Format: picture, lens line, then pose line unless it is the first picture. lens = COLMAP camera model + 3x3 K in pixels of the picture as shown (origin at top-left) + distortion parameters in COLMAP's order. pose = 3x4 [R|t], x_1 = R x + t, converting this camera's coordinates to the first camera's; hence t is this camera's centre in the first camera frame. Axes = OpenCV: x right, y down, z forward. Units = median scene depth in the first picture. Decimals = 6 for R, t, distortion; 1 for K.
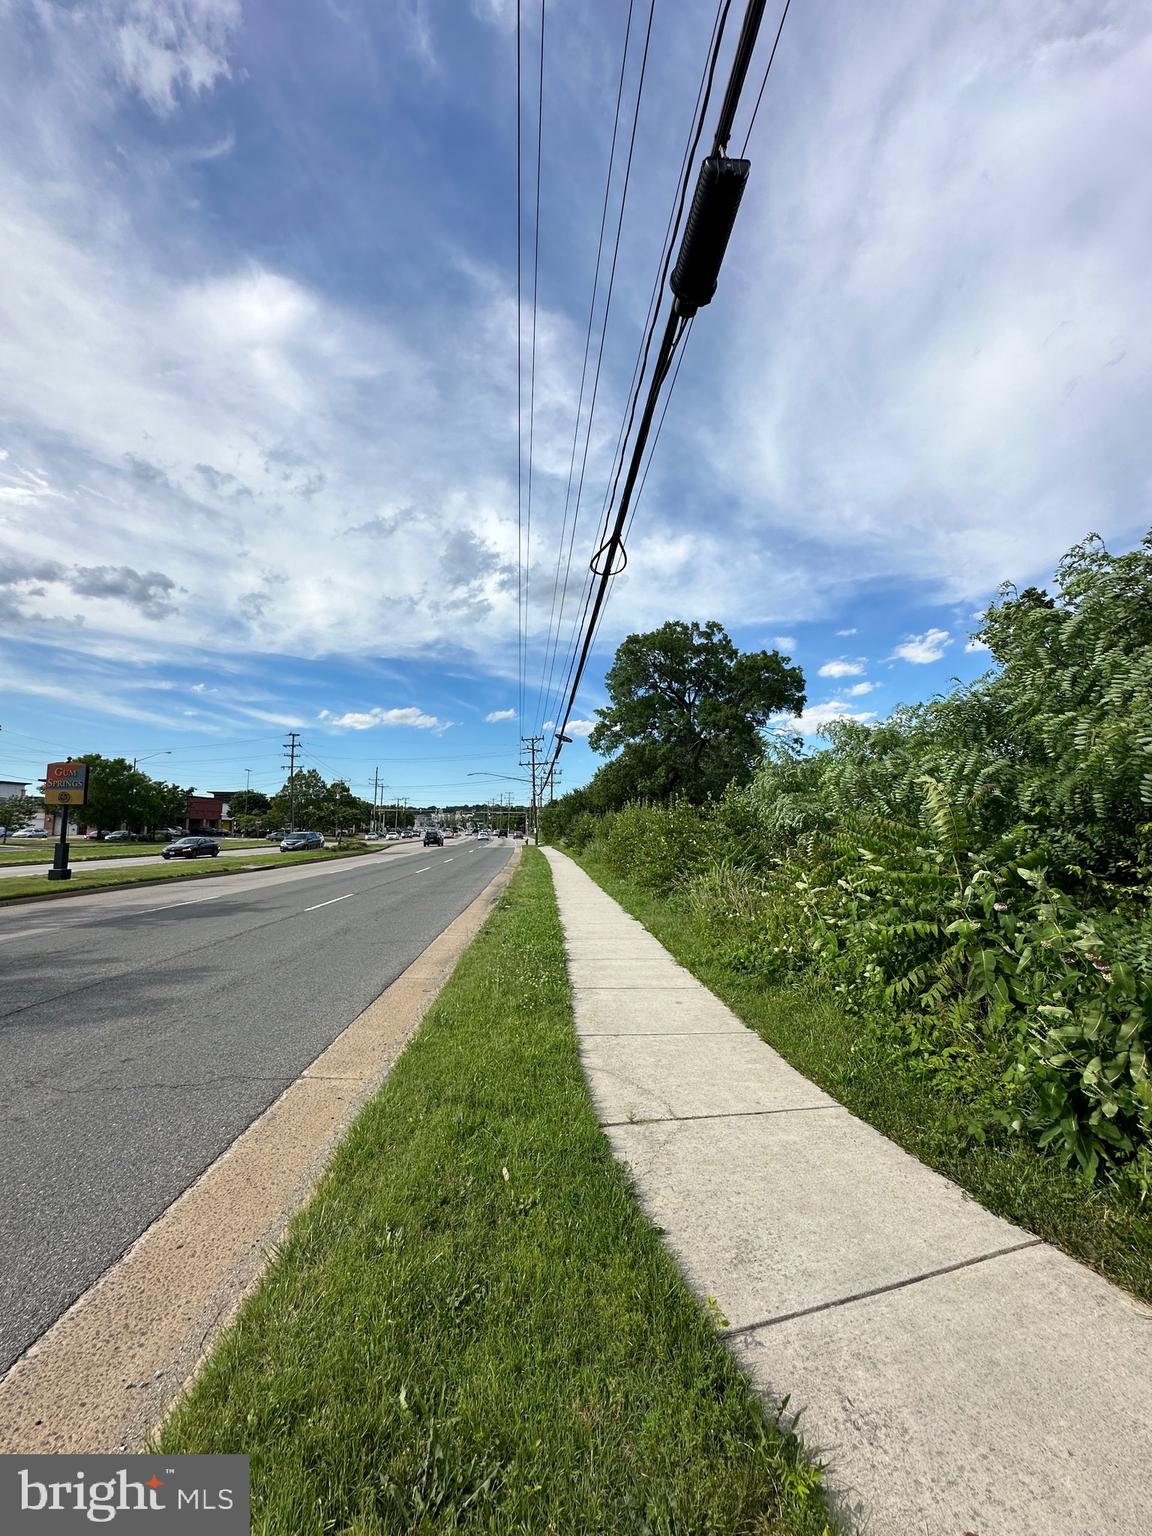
lens RADIAL K [[617.9, 0, 576.8], [0, 617.9, 762.9], [0, 0, 1]] dist [-0.004816, 0.001866]
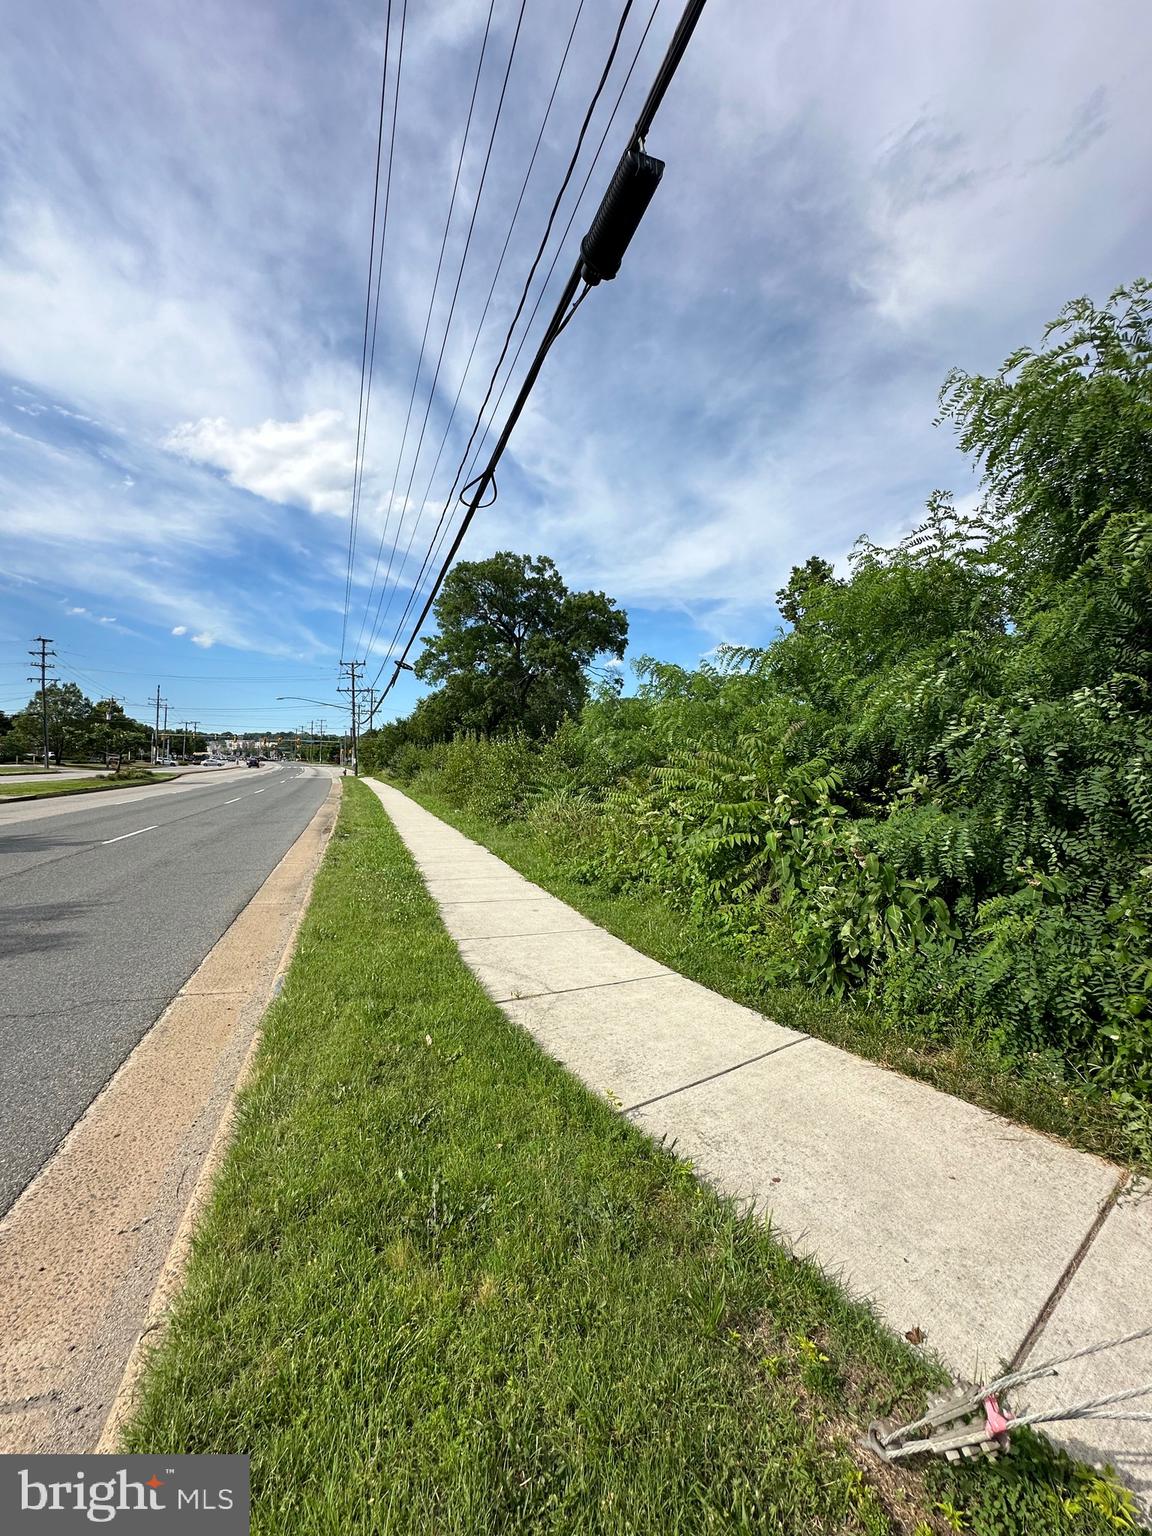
lens RADIAL K [[617.9, 0, 576.6], [0, 617.9, 770.1], [0, 0, 1]] dist [-0.004816, 0.001866]
pose [[0.957947, 0.015384, 0.286531, -0.106561], [-0.049255, 0.992556, 0.111382, 0.001353], [-0.282685, -0.120811, 0.951575, -0.085239]]
